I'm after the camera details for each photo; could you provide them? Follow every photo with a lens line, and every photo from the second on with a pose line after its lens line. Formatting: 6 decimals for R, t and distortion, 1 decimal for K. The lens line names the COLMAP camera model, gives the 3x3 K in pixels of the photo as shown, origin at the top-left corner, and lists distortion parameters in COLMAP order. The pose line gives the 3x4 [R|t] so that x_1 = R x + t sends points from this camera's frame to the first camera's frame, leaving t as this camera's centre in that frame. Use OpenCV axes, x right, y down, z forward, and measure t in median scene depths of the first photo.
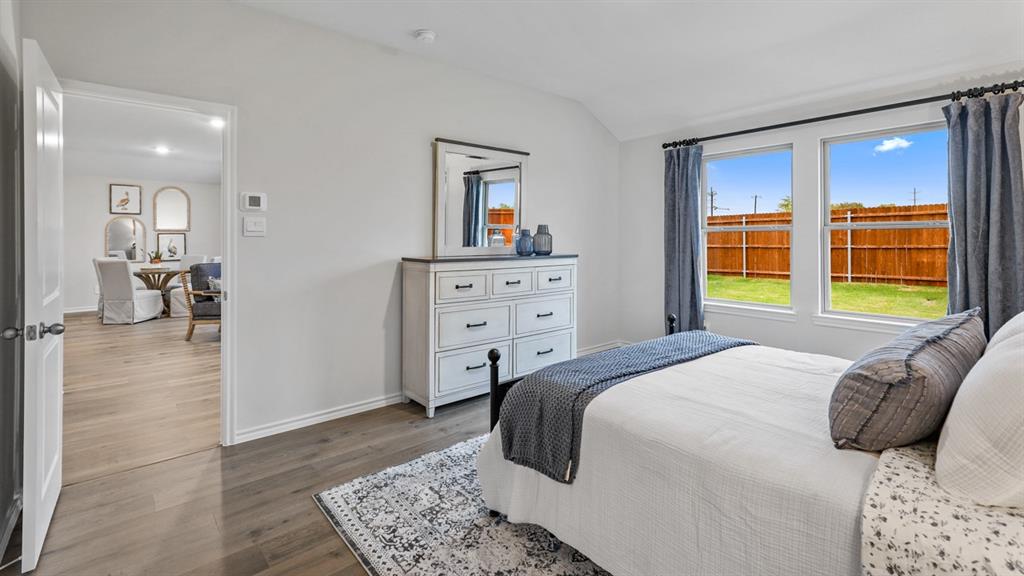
lens RADIAL K [[466.9, 0, 515.8], [0, 466.9, 237.0], [0, 0, 1]] dist [0.013585, -0.000104]
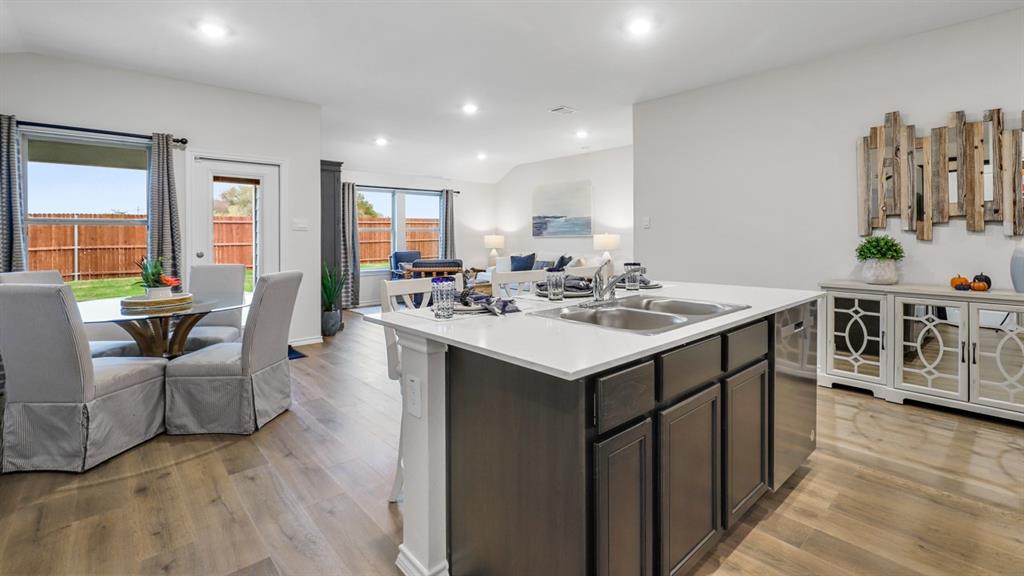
lens RADIAL K [[465.3, 0, 512.2], [0, 465.3, 239.8], [0, 0, 1]] dist [0.000545, 0.000020]
pose [[-0.025906, -0.001867, 0.999663, -1.177210], [0.001705, 0.999997, 0.001911, 0.015250], [-0.999663, 0.001754, -0.025902, 0.704094]]
